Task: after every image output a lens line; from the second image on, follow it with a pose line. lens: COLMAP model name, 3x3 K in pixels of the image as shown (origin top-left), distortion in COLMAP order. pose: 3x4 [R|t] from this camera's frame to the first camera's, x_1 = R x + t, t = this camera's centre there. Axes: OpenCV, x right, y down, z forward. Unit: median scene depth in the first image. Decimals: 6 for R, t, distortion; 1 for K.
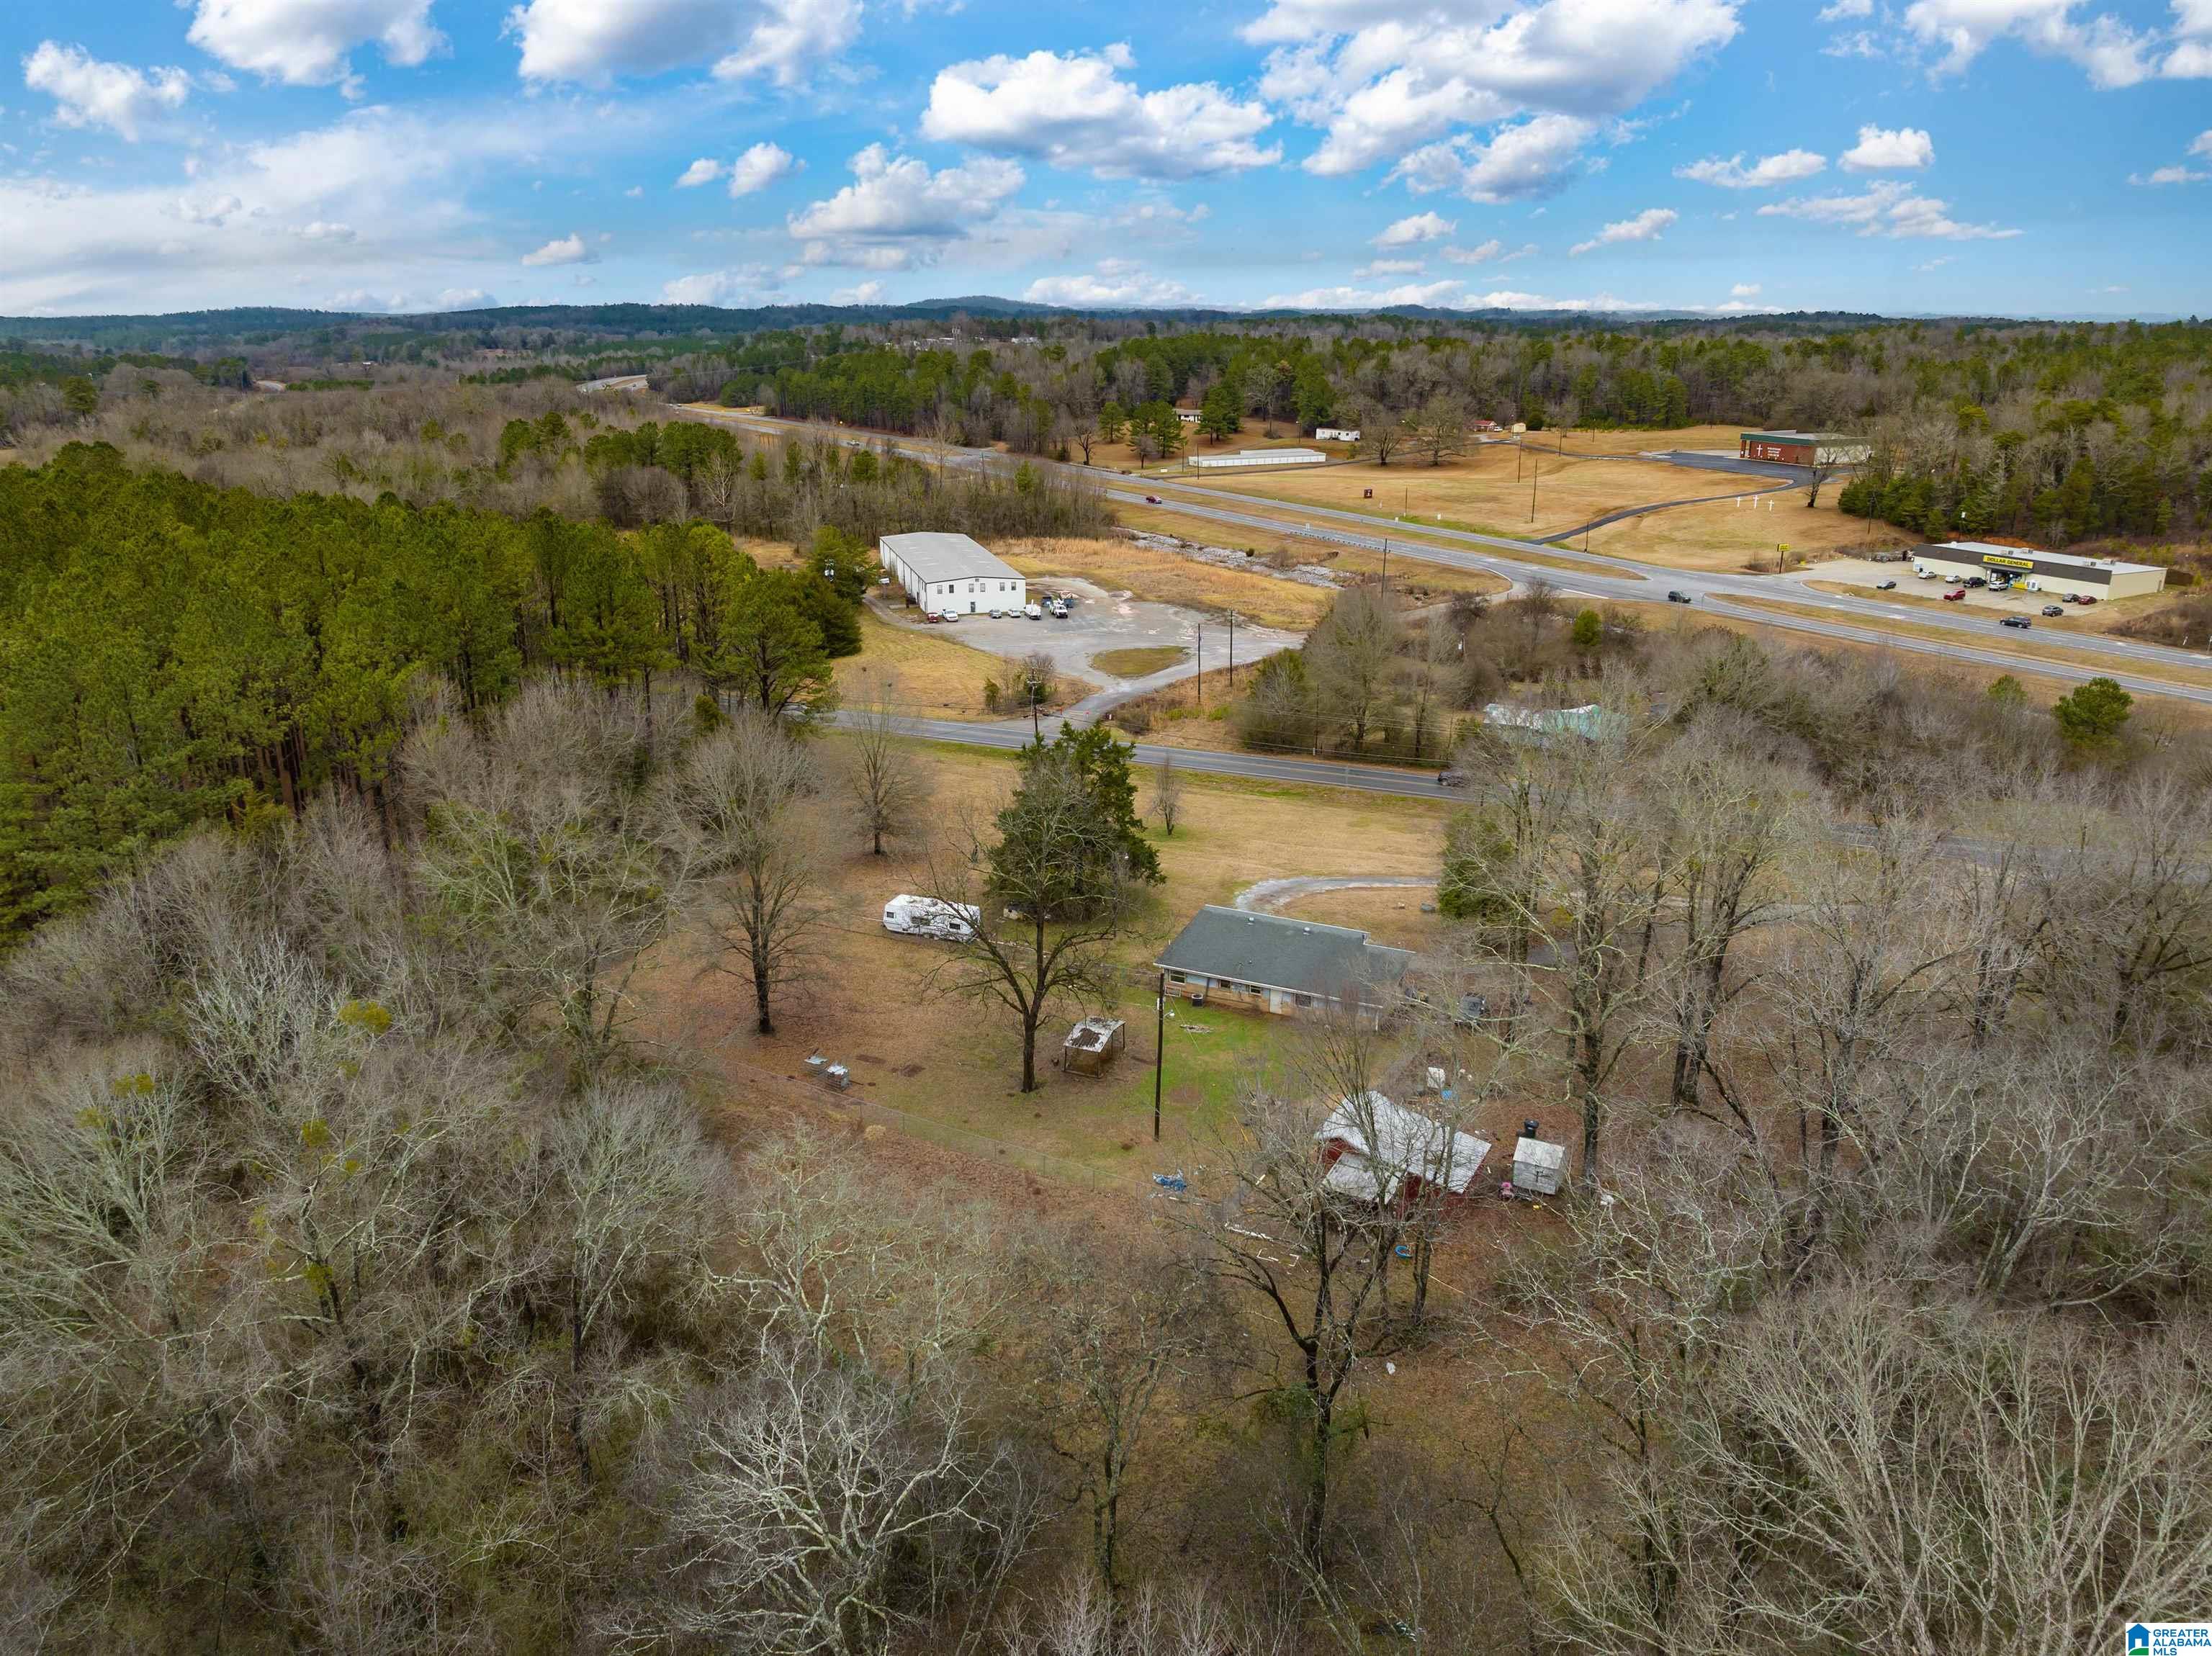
lens RADIAL K [[1559.7, 0, 1106.0], [0, 1559.7, 828.0], [0, 0, 1]] dist [-0.039275, -0.003127]
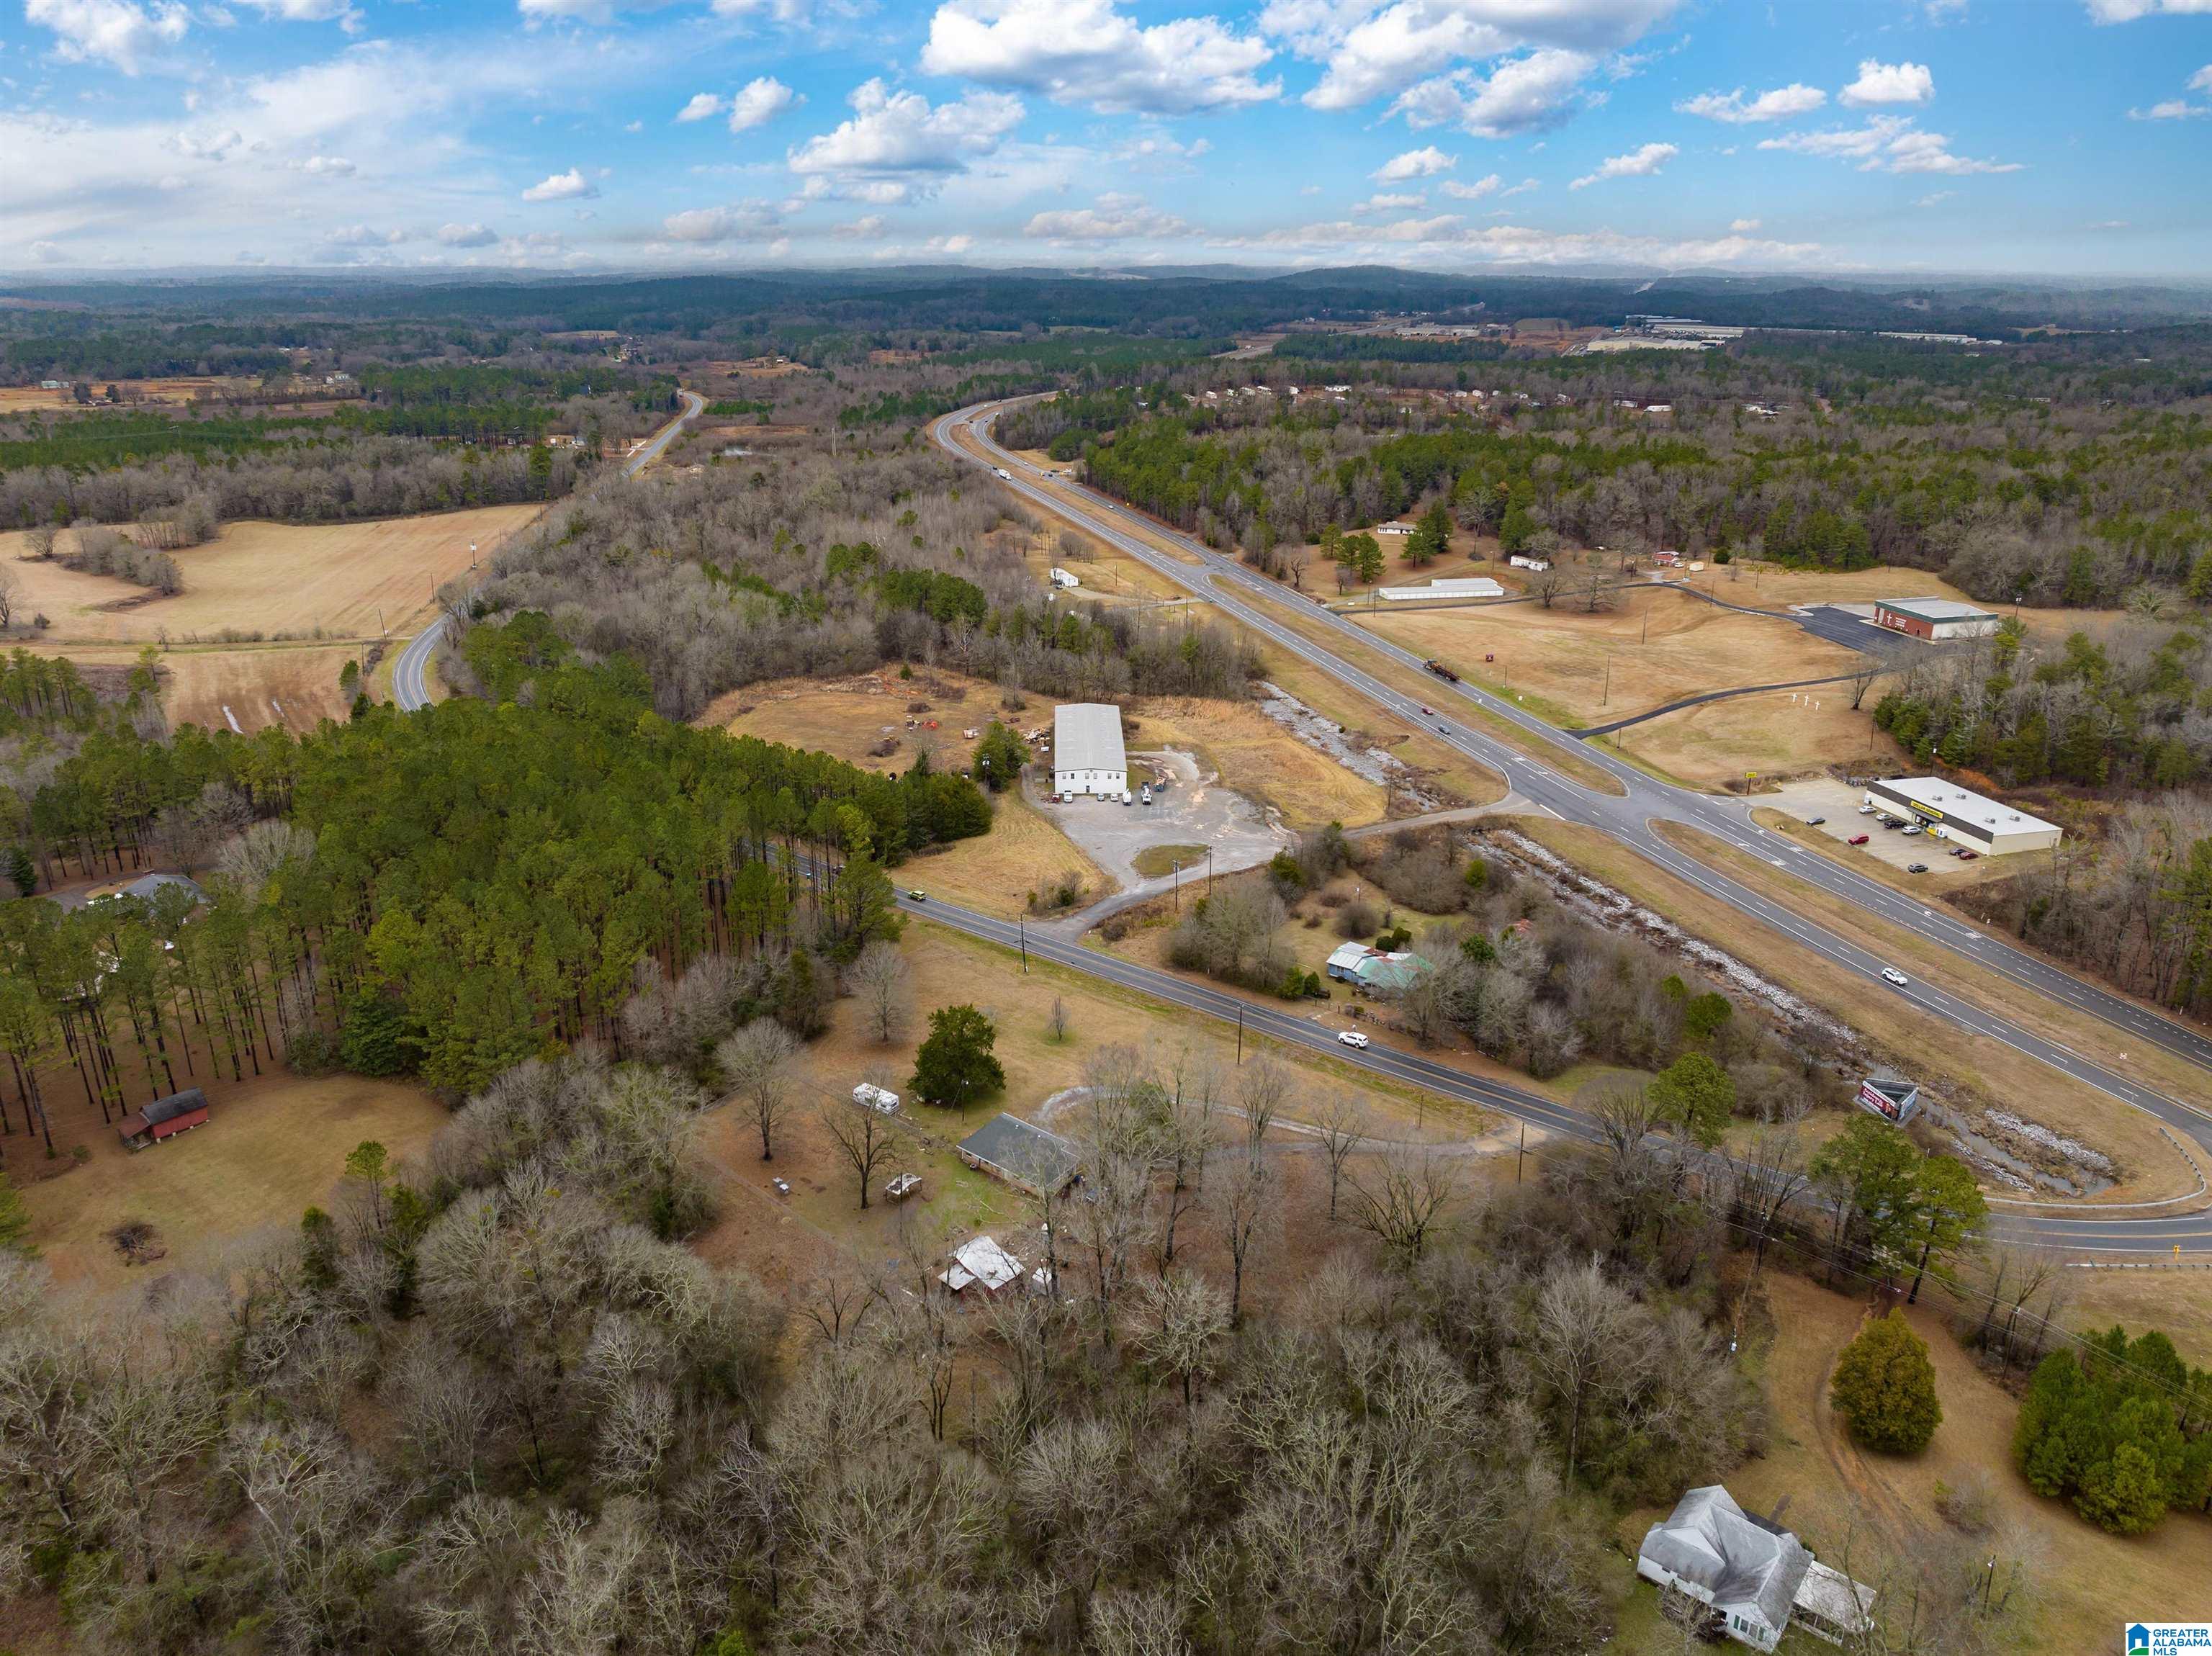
lens RADIAL K [[1559.7, 0, 1106.0], [0, 1559.7, 828.0], [0, 0, 1]] dist [-0.039275, -0.003127]
pose [[0.969566, 0.089519, -0.227879, 0.253028], [-0.082022, 0.995738, 0.042179, -0.167798], [0.230683, -0.022204, 0.972775, -0.360671]]
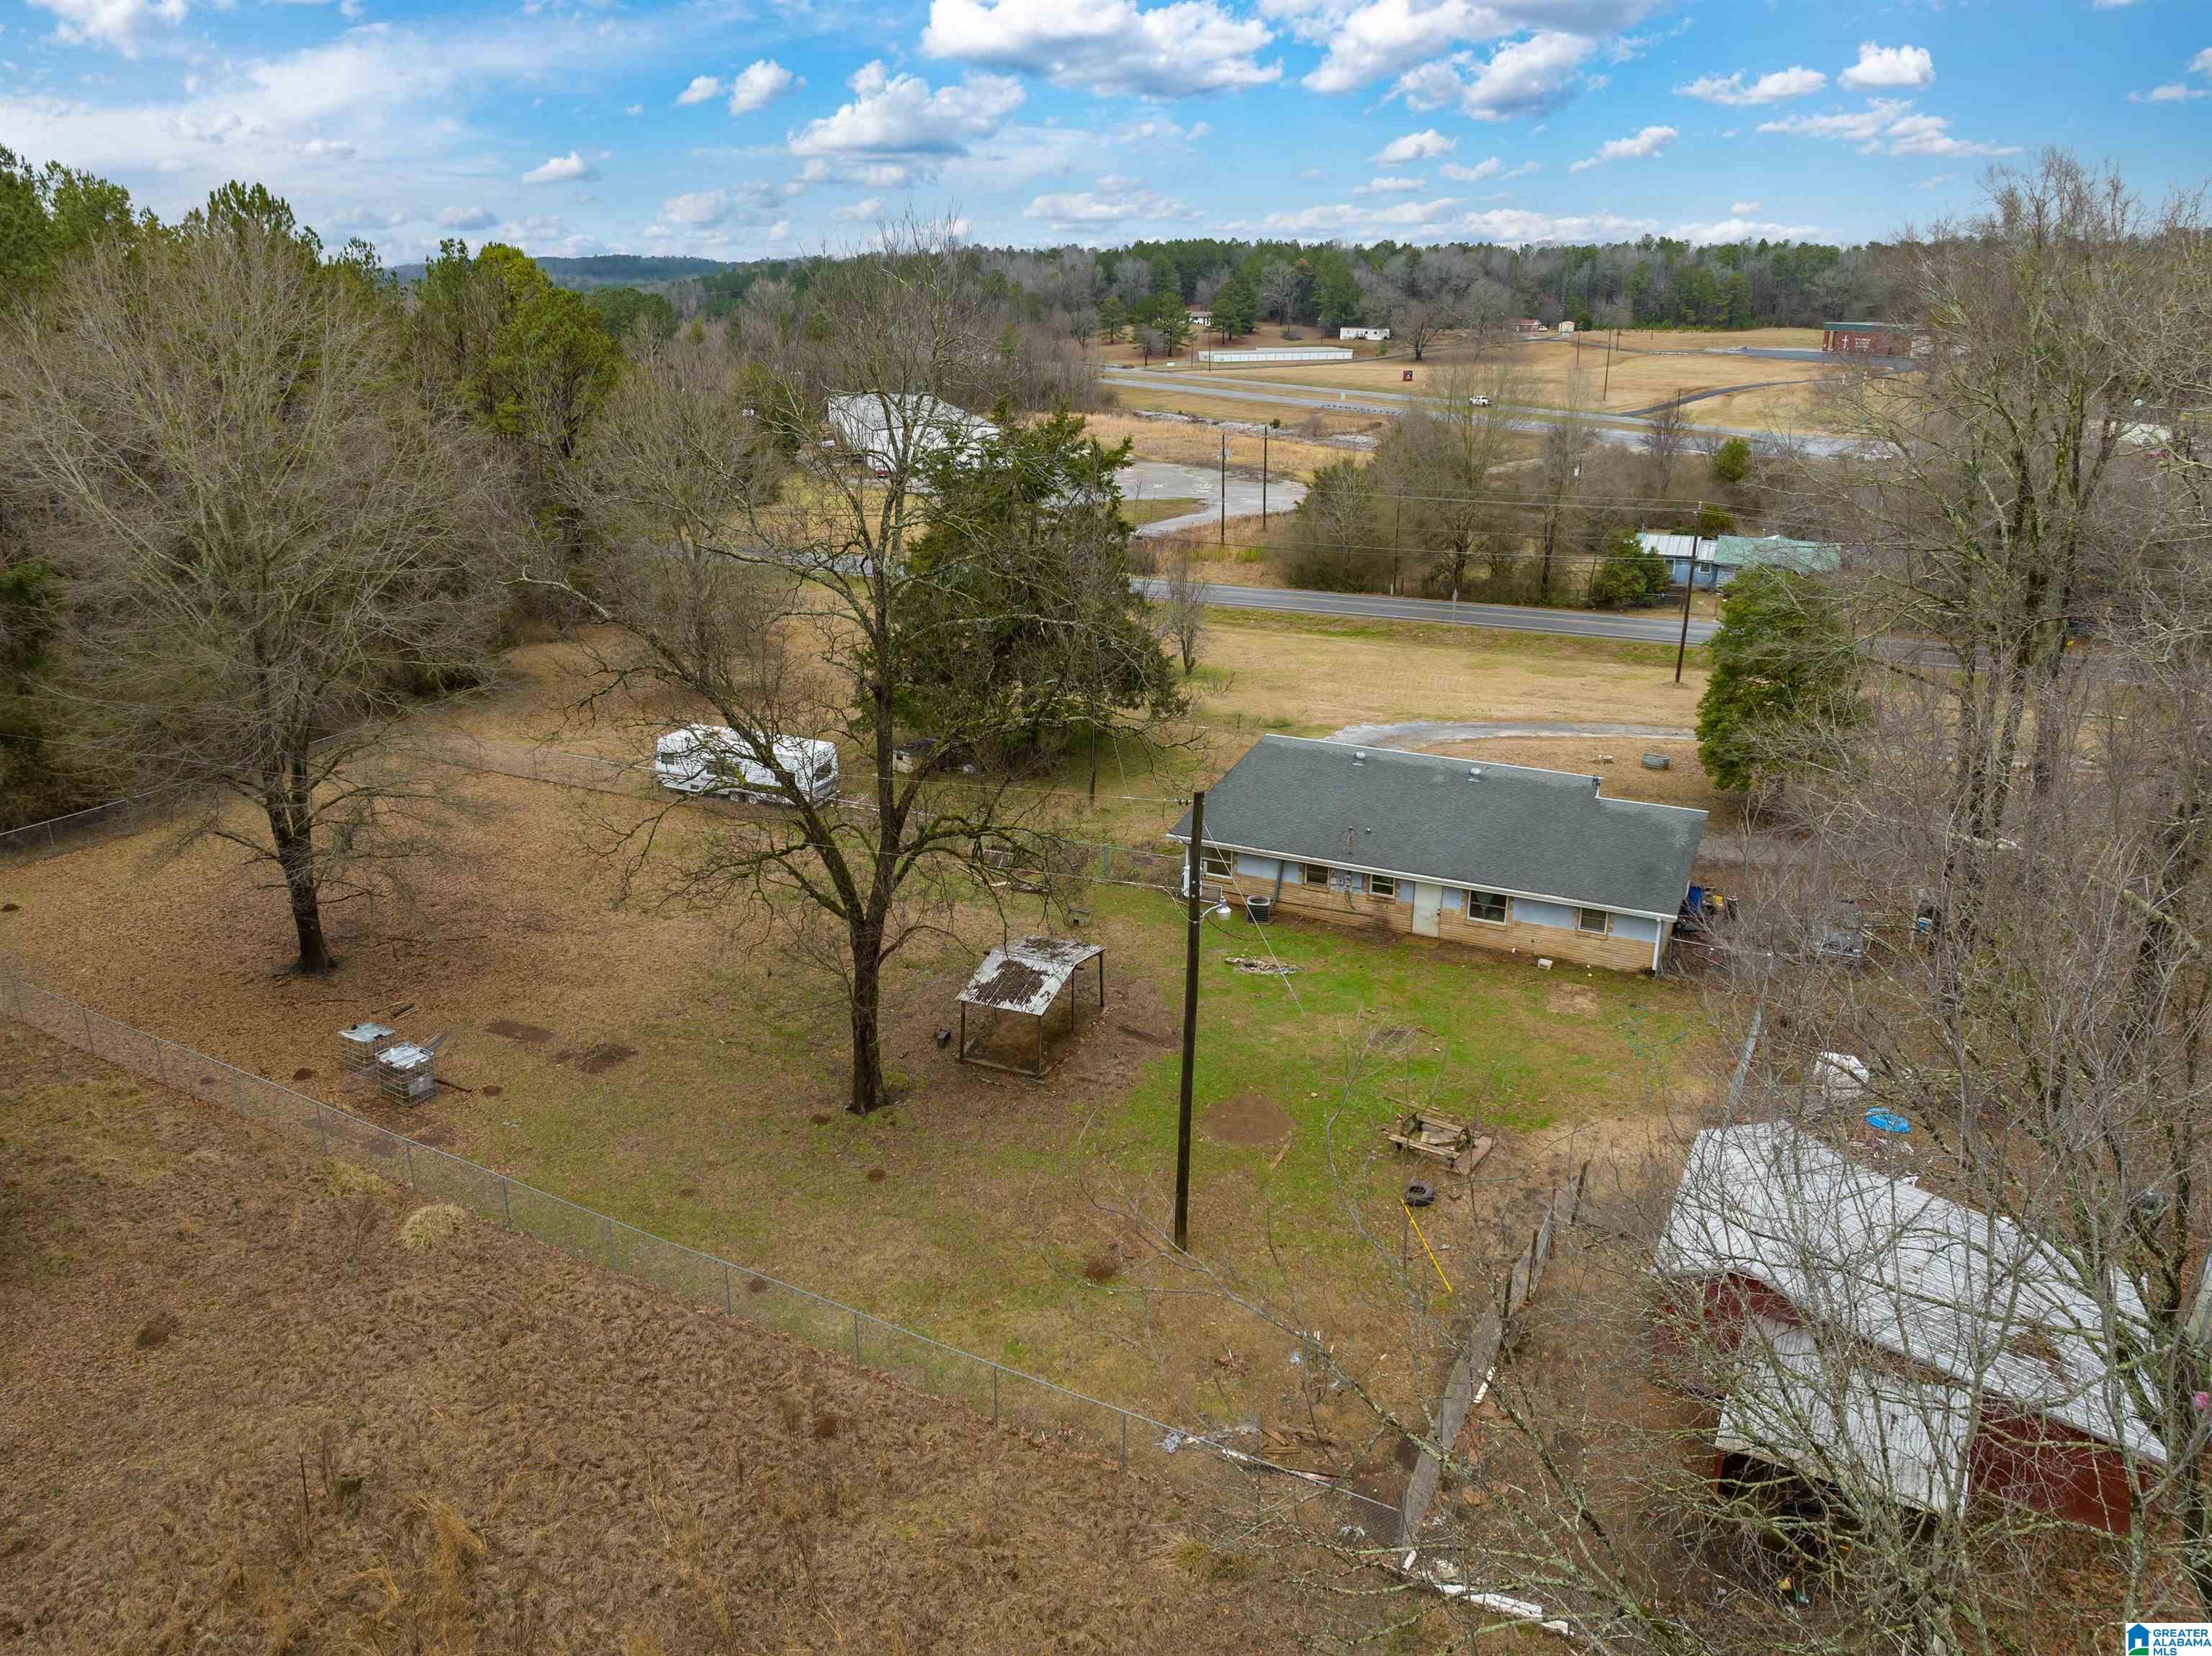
lens RADIAL K [[1559.7, 0, 1106.0], [0, 1559.7, 828.0], [0, 0, 1]] dist [-0.039275, -0.003127]
pose [[0.999997, 0.000985, -0.002225, 0.004998], [-0.000943, 0.999822, 0.018870, 0.029797], [0.002243, -0.018868, 0.999819, 0.202892]]
